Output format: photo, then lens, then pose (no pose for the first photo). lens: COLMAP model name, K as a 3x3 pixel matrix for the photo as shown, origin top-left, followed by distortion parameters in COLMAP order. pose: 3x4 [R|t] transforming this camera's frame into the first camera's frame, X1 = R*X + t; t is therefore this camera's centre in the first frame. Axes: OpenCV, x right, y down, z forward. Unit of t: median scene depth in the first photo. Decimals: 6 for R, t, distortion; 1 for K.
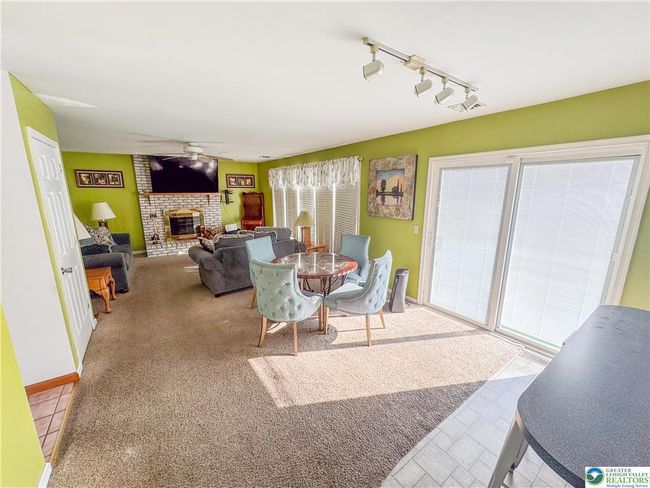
lens RADIAL K [[260.0, 0, 326.1], [0, 260.0, 243.8], [0, 0, 1]] dist [-0.001492, -0.000108]
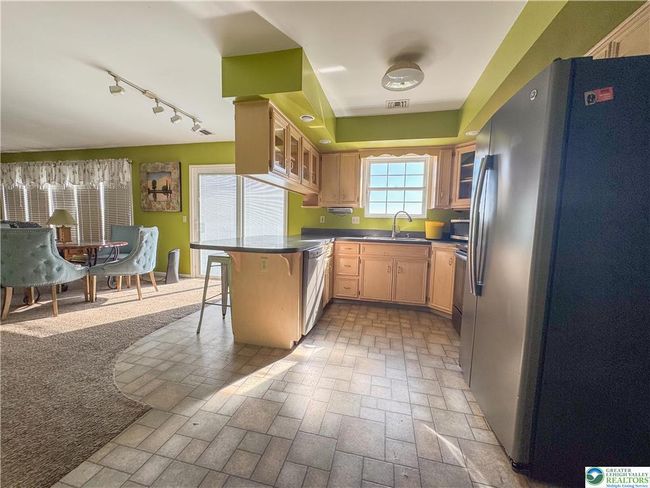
lens RADIAL K [[260.0, 0, 326.1], [0, 260.0, 243.8], [0, 0, 1]] dist [-0.001492, -0.000108]
pose [[0.752520, -0.035990, 0.657586, 0.021011], [0.111122, 0.991128, -0.072920, 0.236705], [-0.649127, 0.127946, 0.749843, -0.404681]]
